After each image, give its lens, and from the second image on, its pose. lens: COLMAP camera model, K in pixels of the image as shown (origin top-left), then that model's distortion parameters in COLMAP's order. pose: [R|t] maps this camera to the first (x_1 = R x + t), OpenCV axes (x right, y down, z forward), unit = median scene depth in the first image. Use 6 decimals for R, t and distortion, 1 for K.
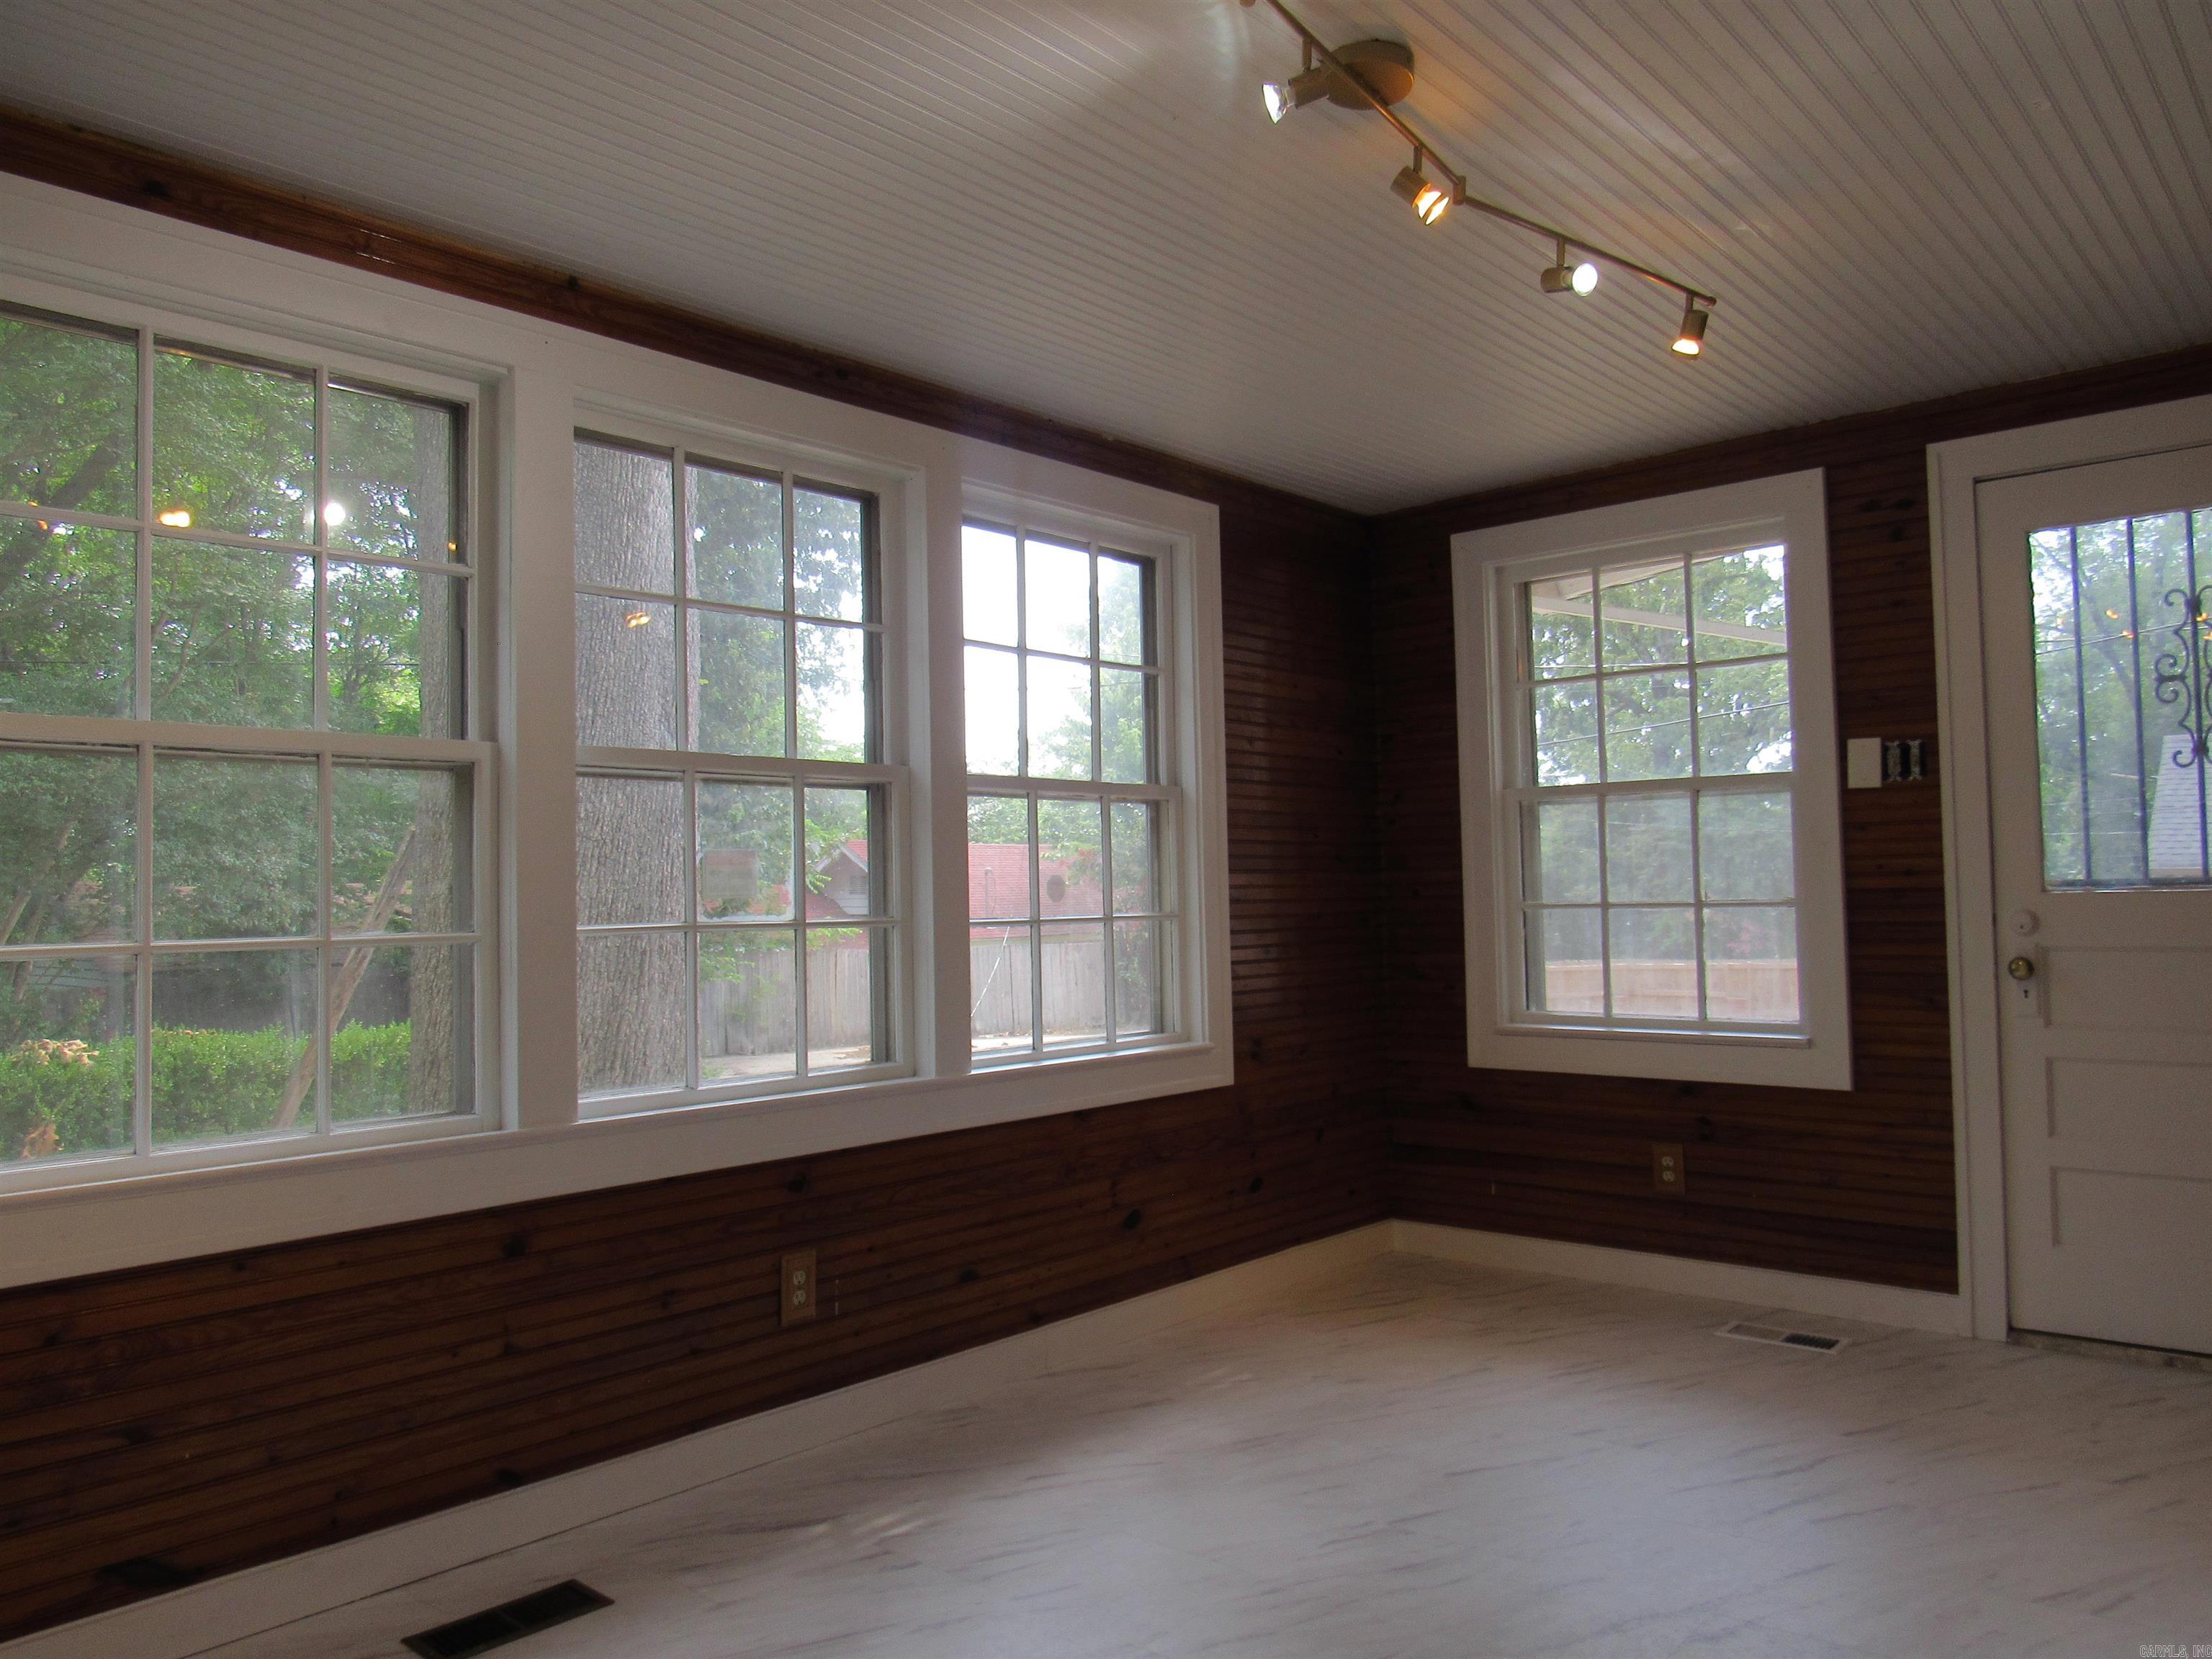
lens RADIAL K [[1594.5, 0, 1092.7], [0, 1594.5, 836.4], [0, 0, 1]] dist [-0.010381, -0.003476]
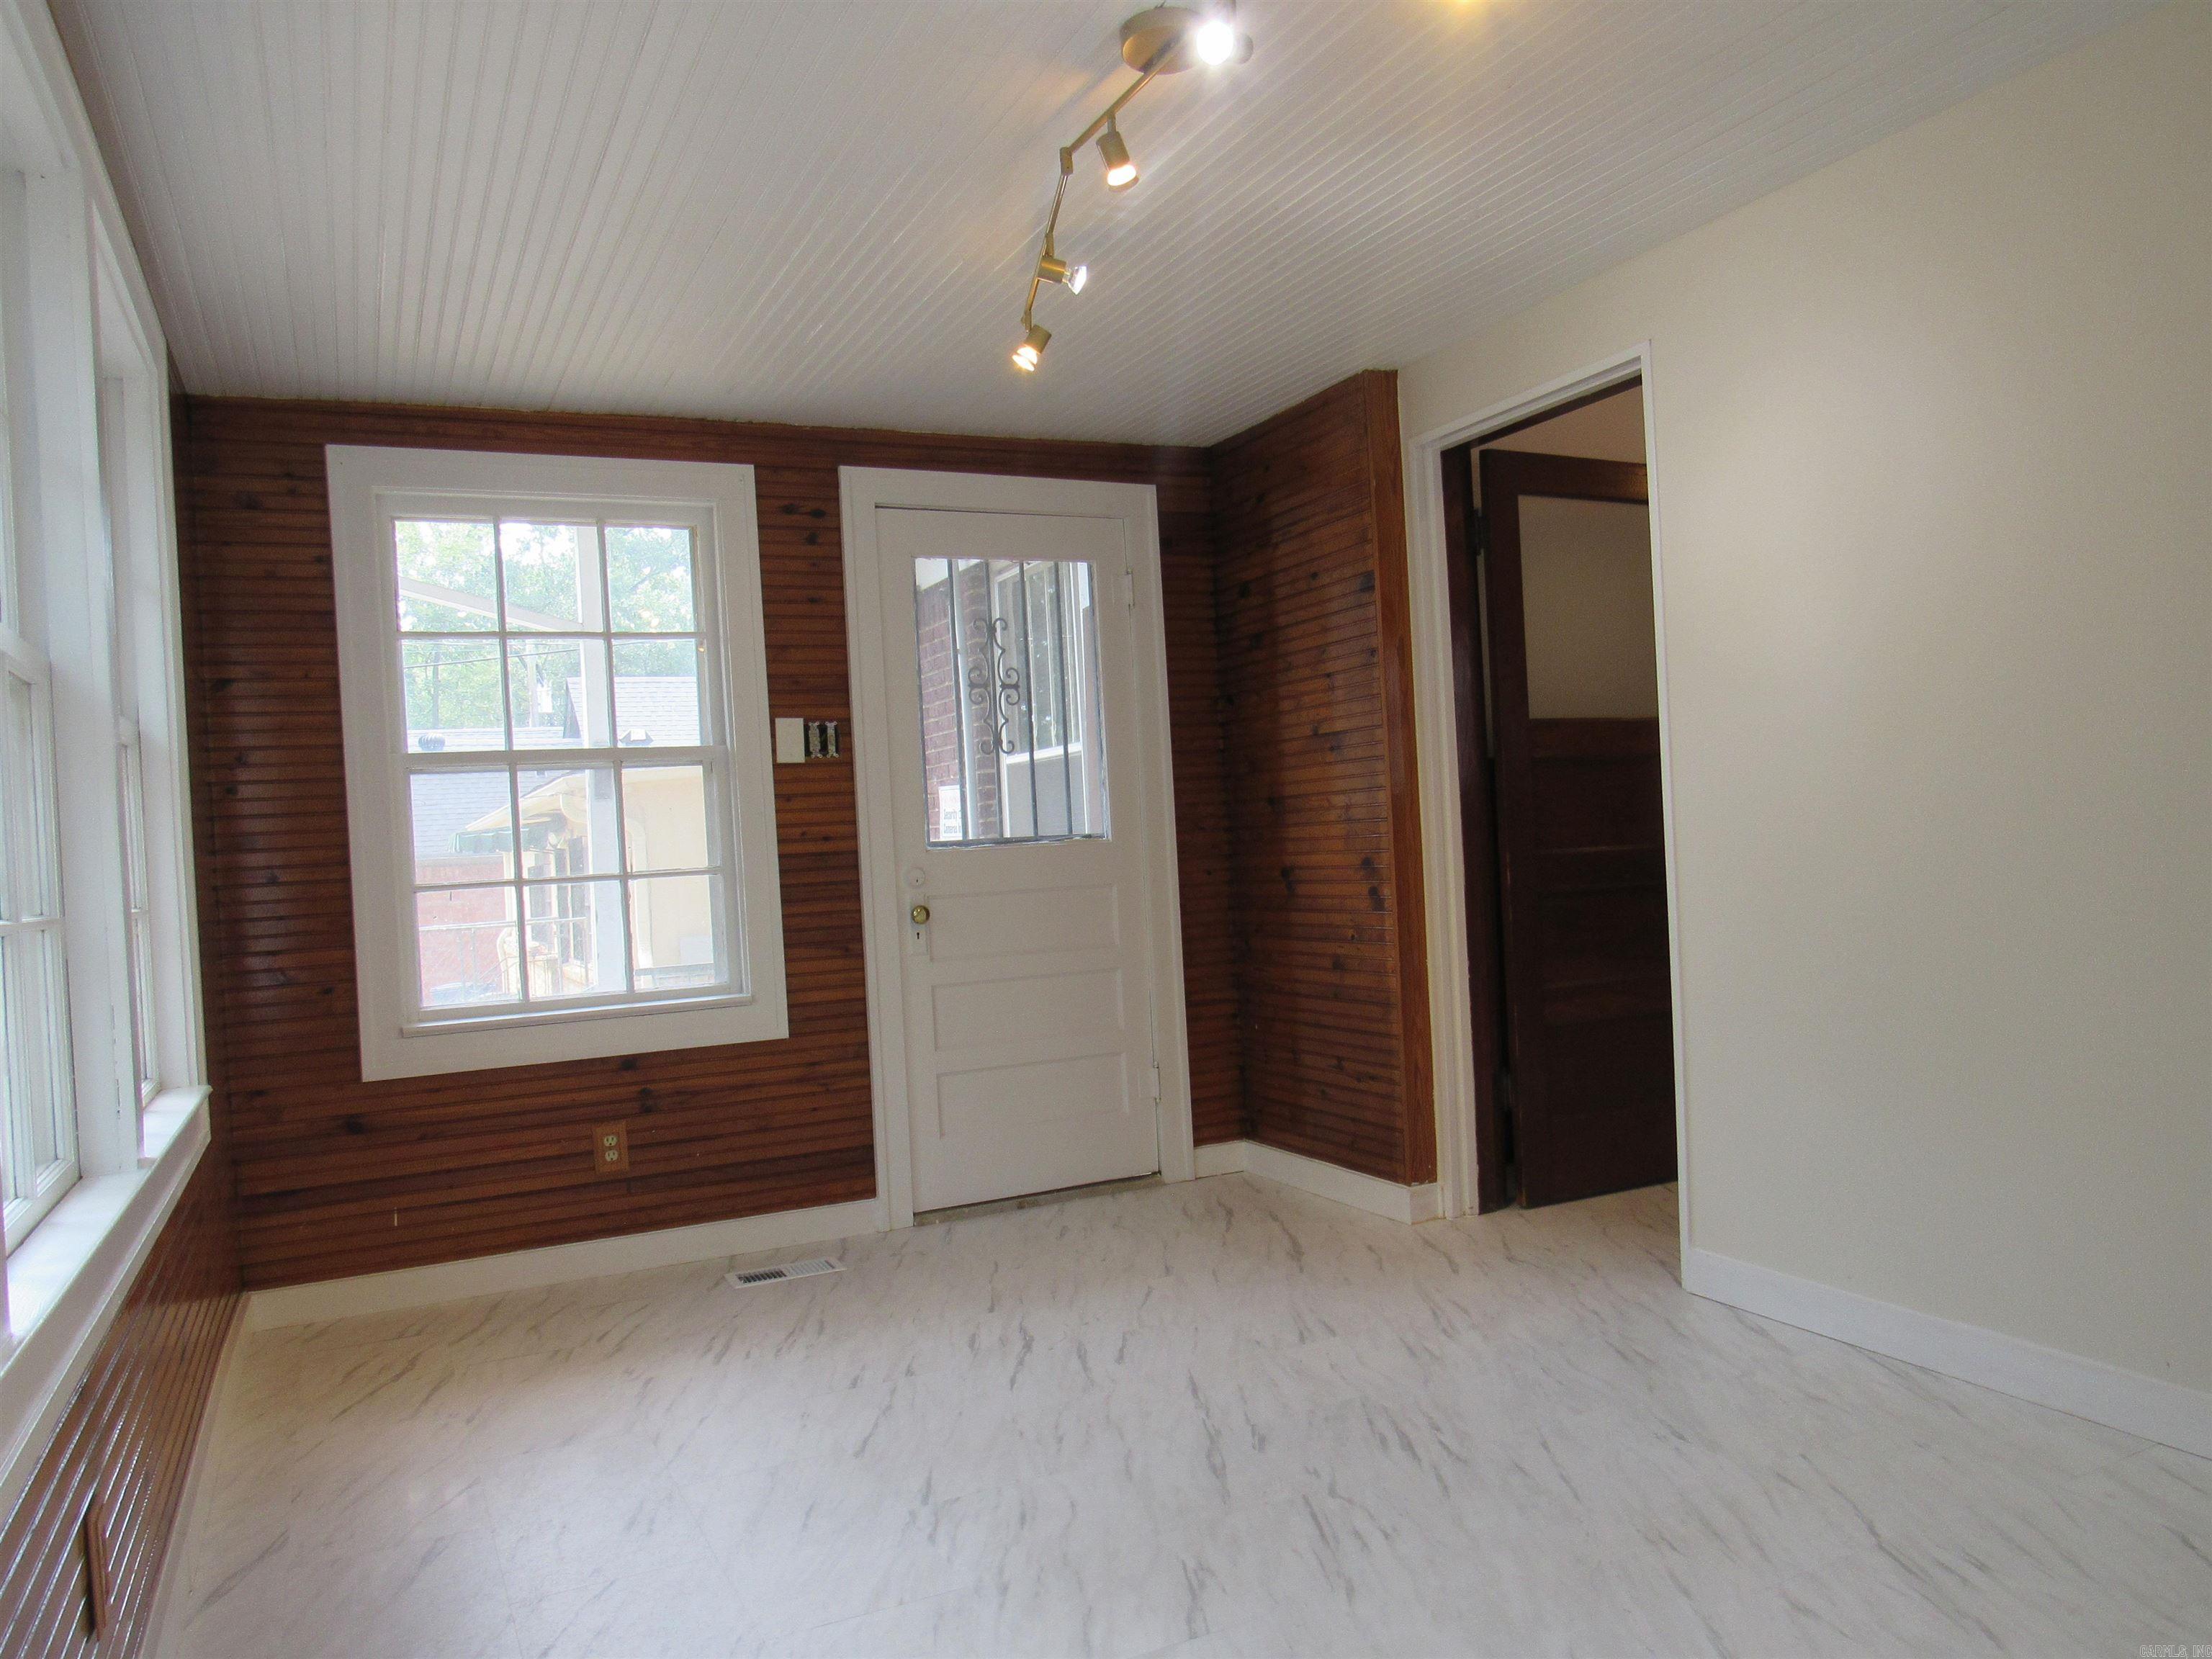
lens RADIAL K [[1594.5, 0, 1092.7], [0, 1594.5, 836.4], [0, 0, 1]] dist [-0.010381, -0.003476]
pose [[0.397806, -0.002592, 0.917466, -0.458133], [0.012607, 0.999917, -0.002641, 0.026808], [-0.917383, 0.012617, 0.397806, 0.374966]]
